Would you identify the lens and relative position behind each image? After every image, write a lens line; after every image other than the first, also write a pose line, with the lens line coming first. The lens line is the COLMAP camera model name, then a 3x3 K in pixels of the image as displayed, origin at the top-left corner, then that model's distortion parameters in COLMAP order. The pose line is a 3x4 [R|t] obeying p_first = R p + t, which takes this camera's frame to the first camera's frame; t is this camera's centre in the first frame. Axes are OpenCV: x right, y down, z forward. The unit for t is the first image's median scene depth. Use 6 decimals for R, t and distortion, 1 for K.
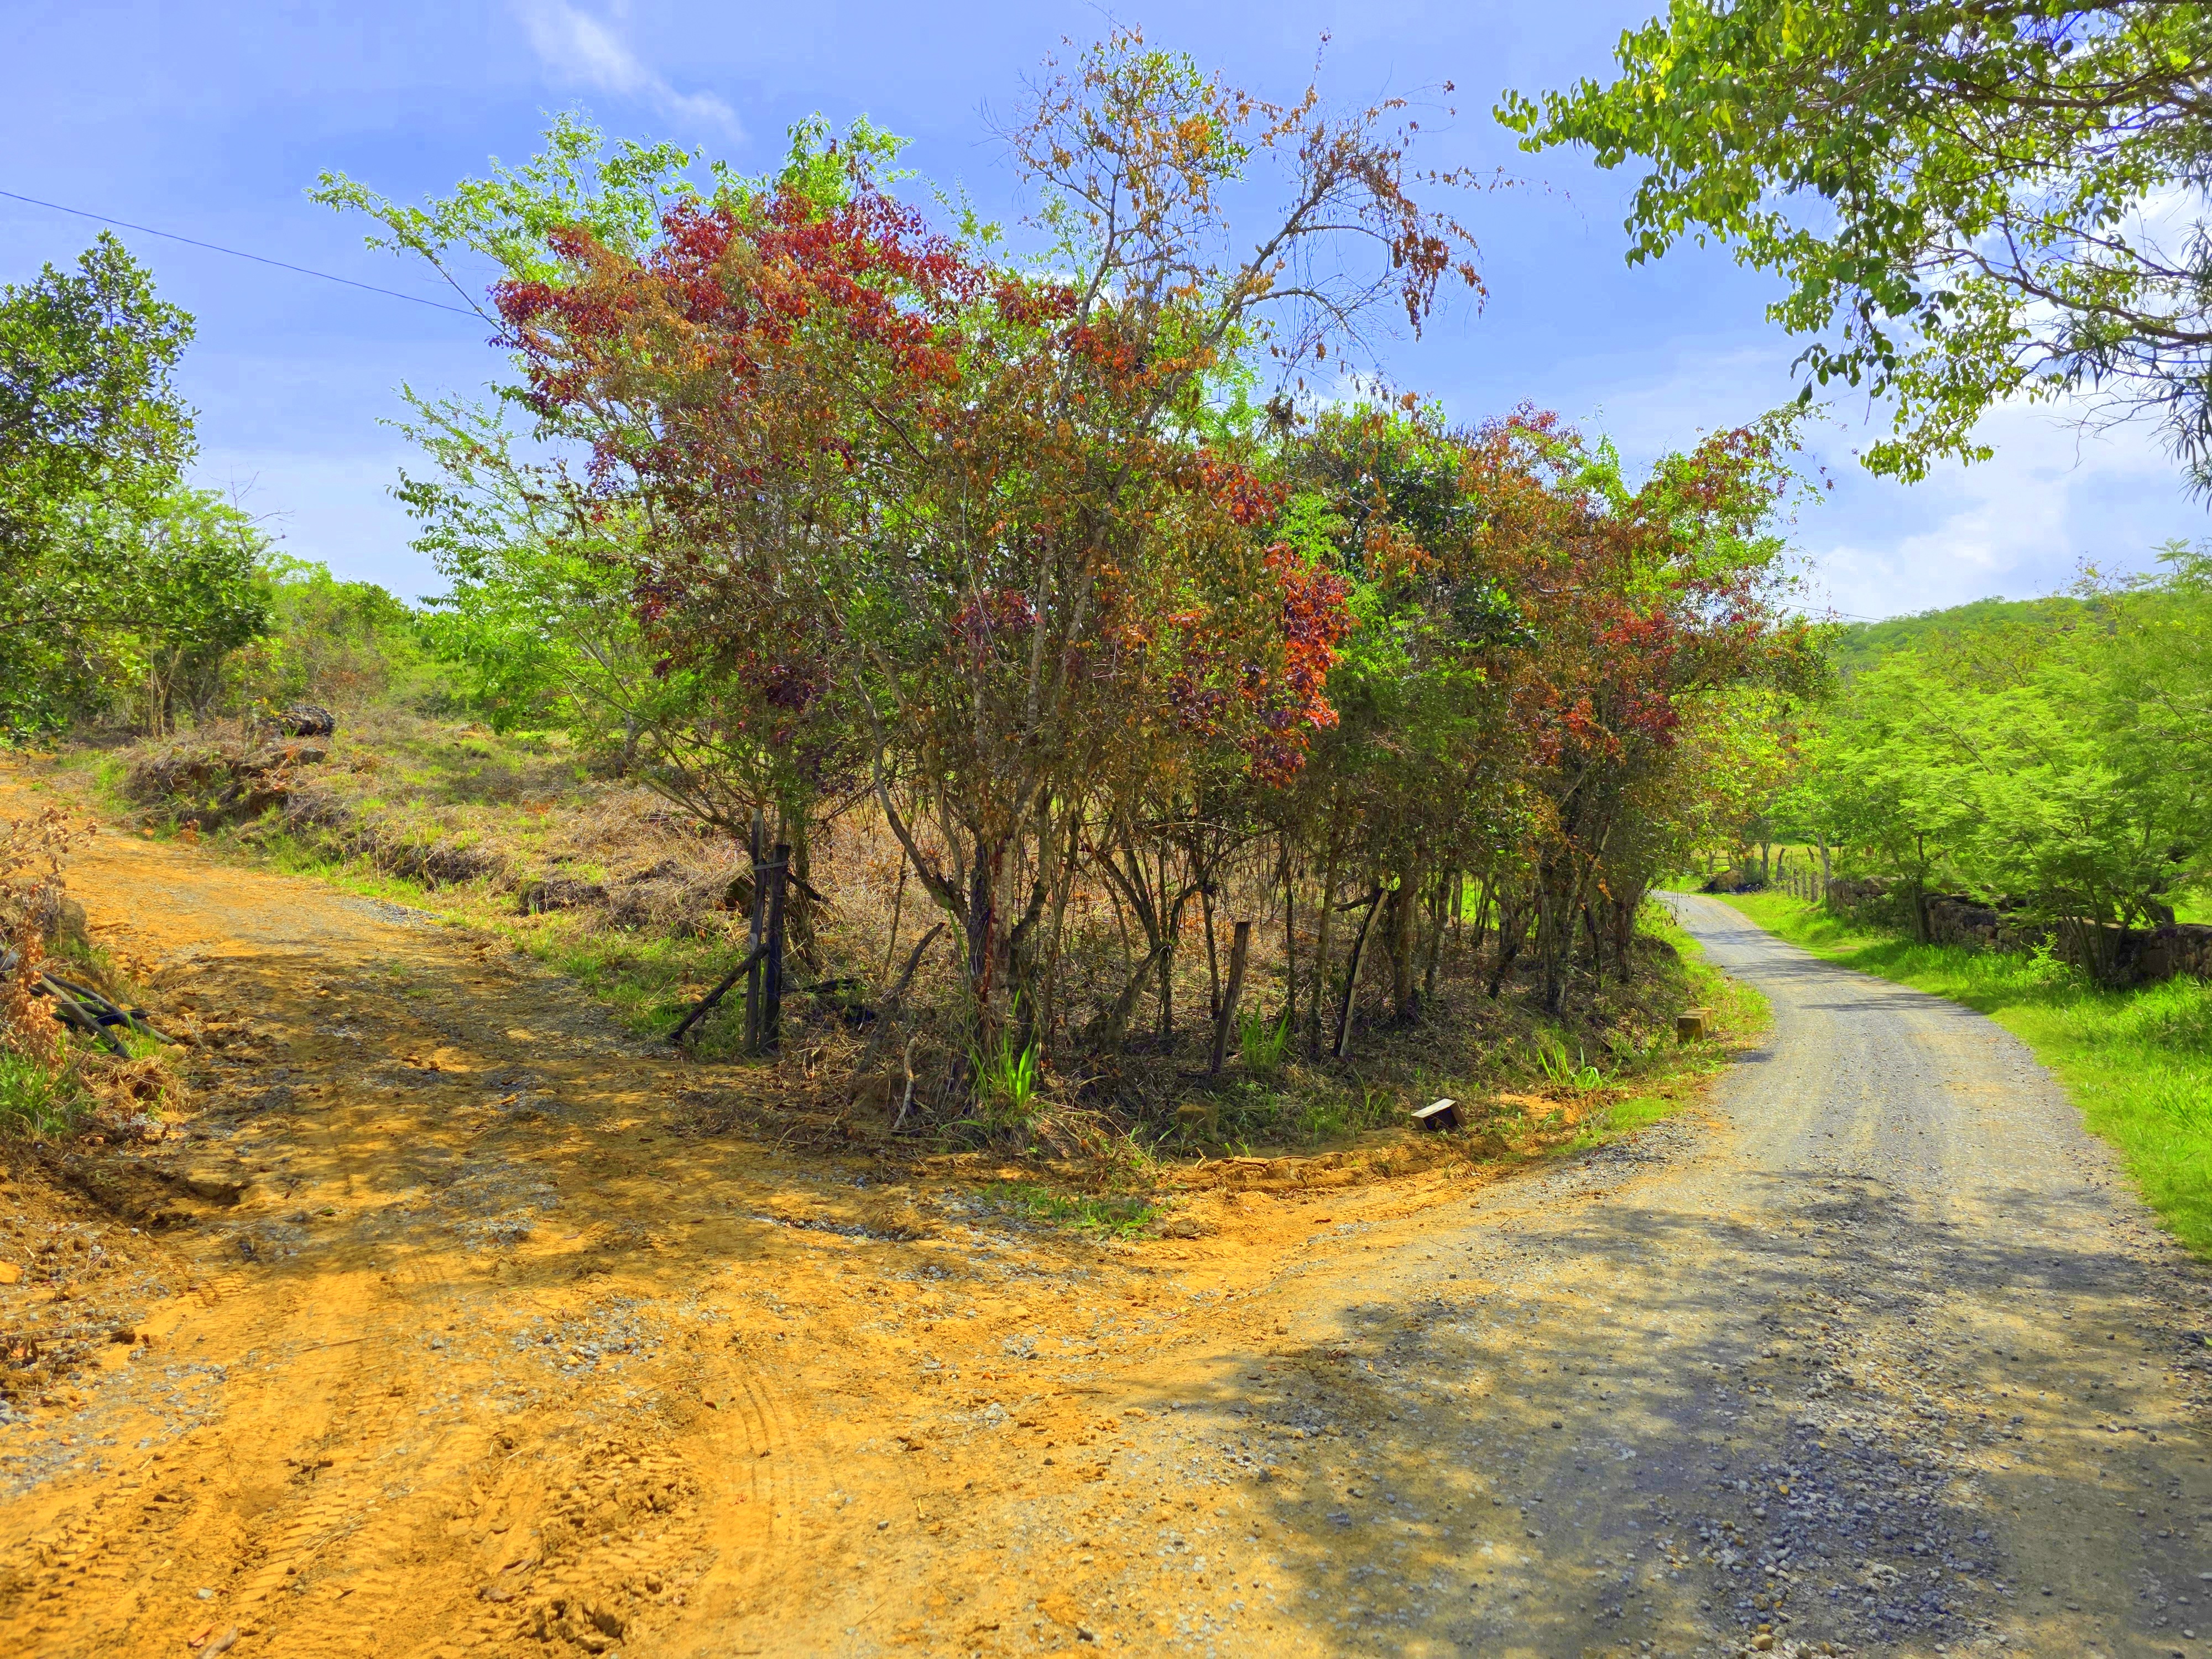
lens RADIAL K [[1391.3, 0, 1106.0], [0, 1391.3, 829.5], [0, 0, 1]] dist [0.020684, -0.035740]
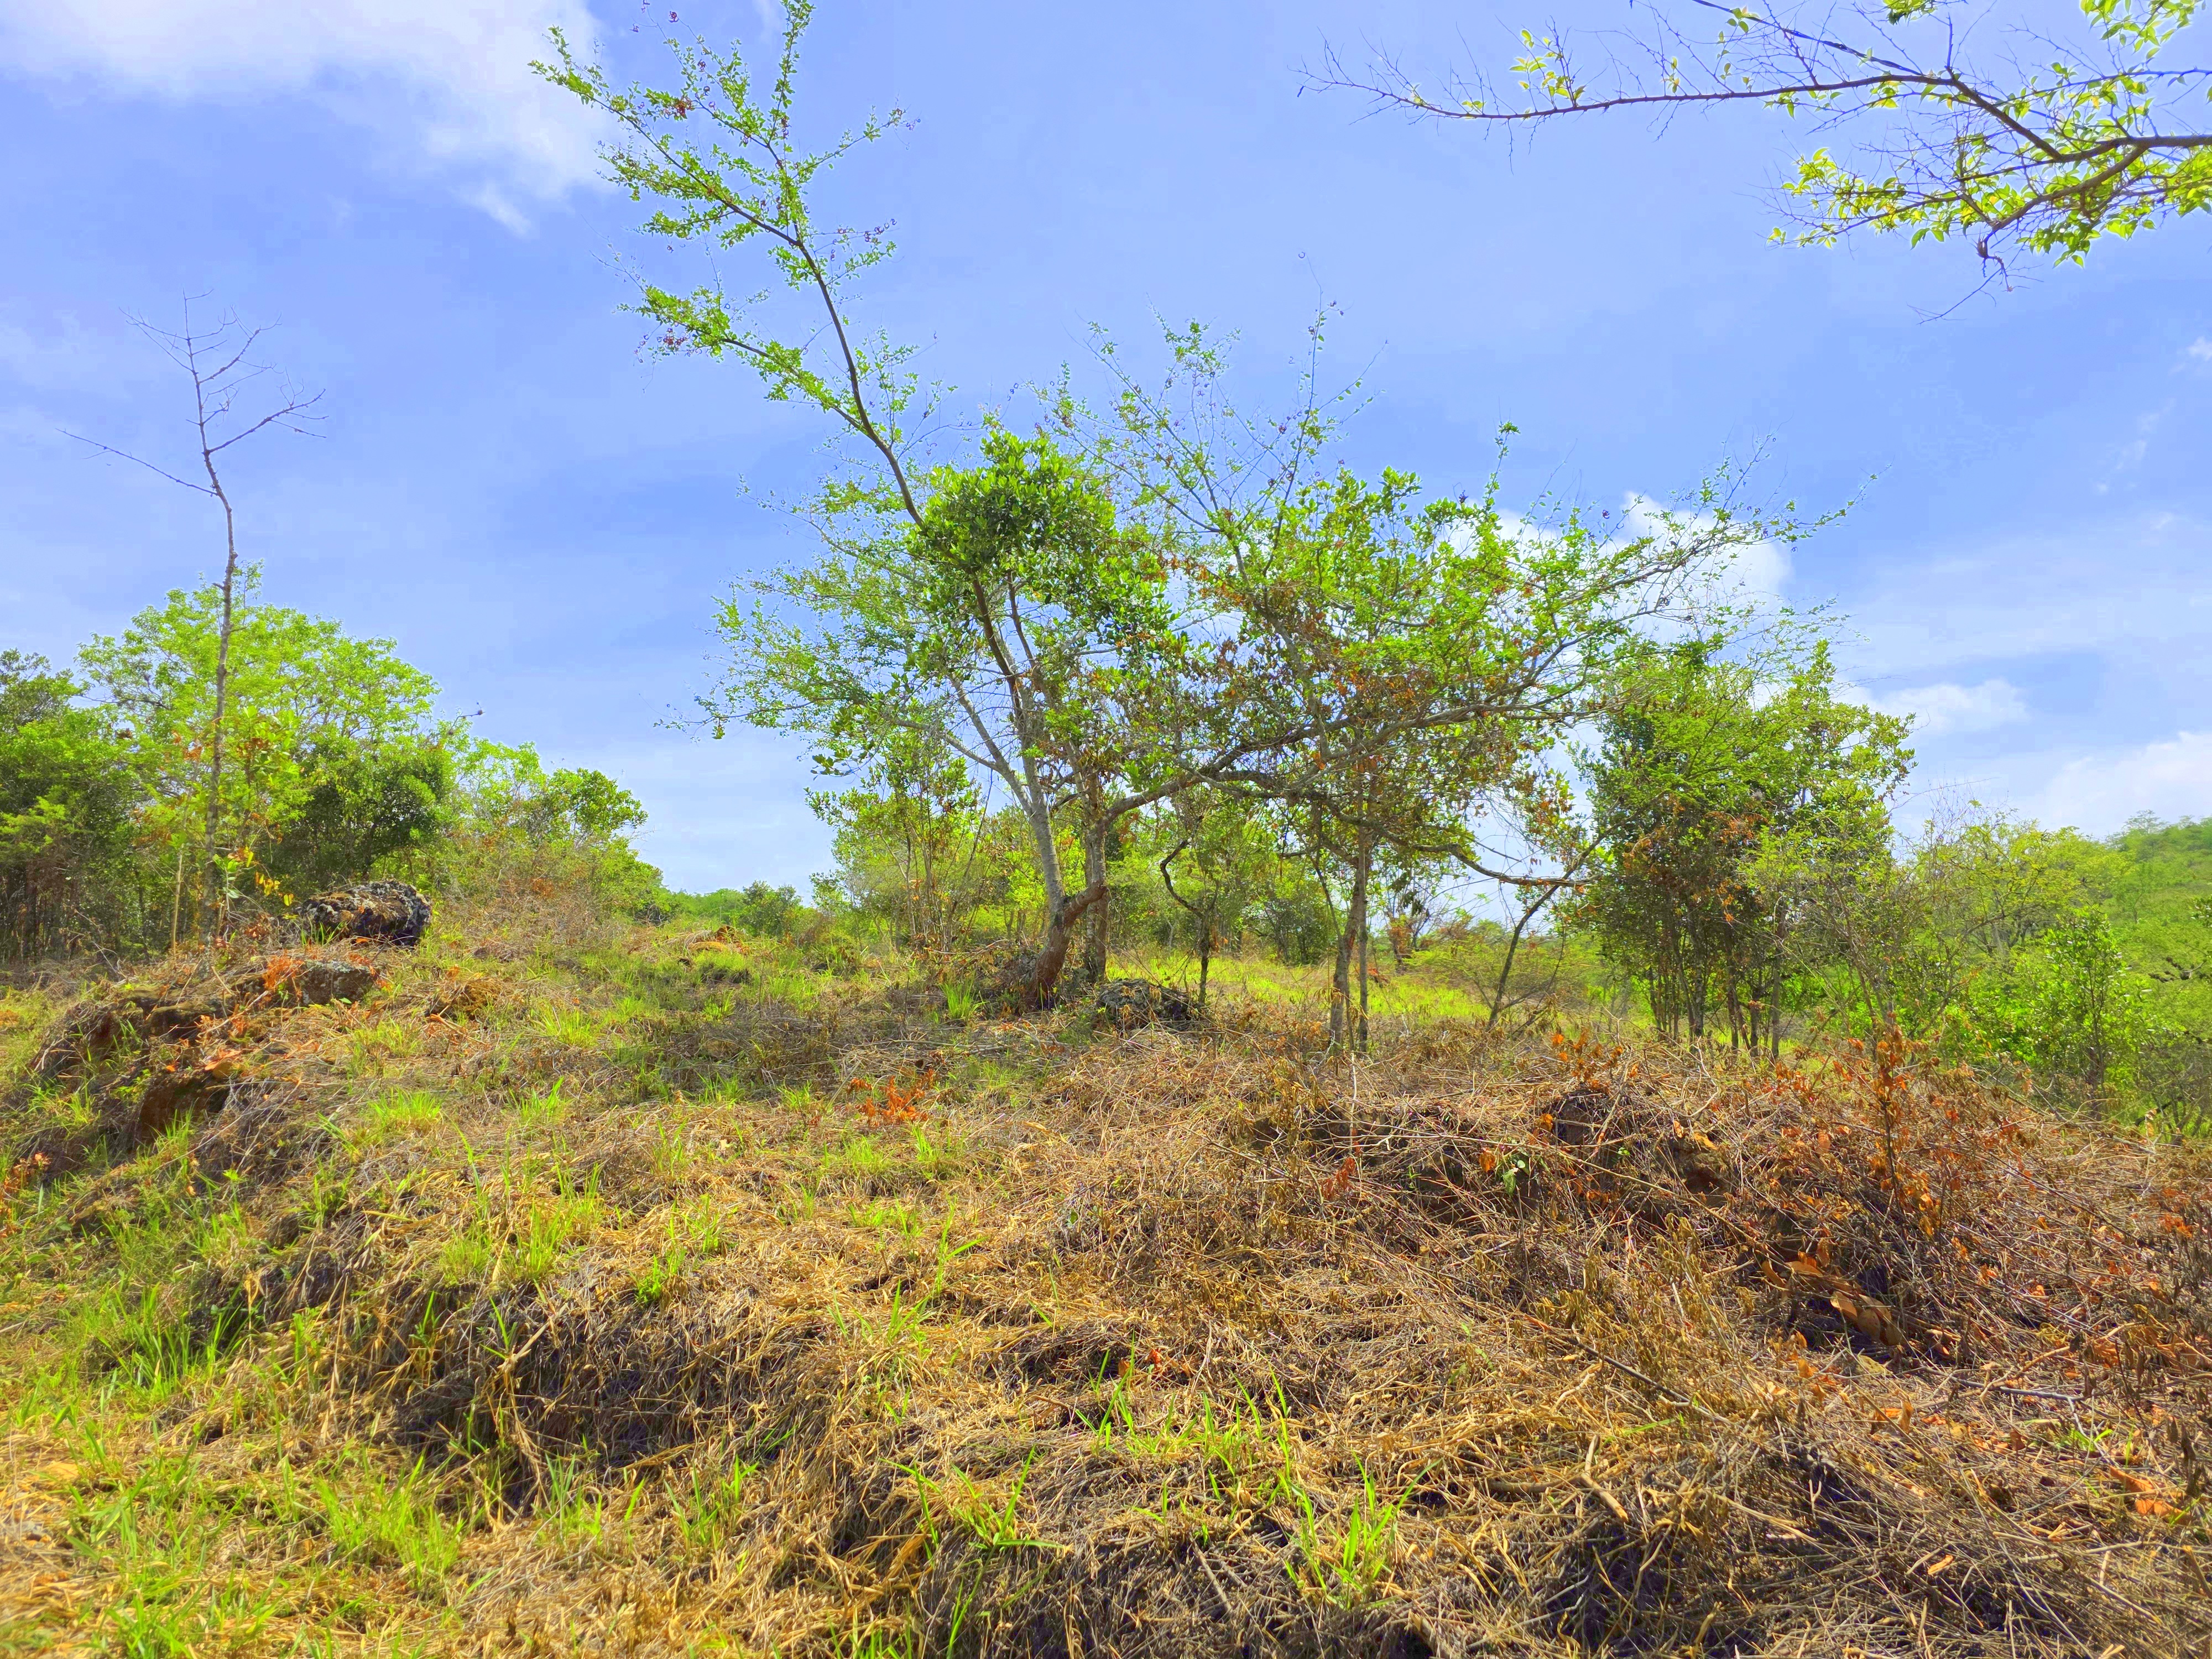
lens RADIAL K [[1391.3, 0, 1106.0], [0, 1391.3, 829.5], [0, 0, 1]] dist [0.020684, -0.035740]
pose [[0.986626, -0.057199, -0.152634, -0.302488], [0.029754, 0.983873, -0.176377, -0.019381], [0.160262, 0.169477, 0.972416, 0.673691]]
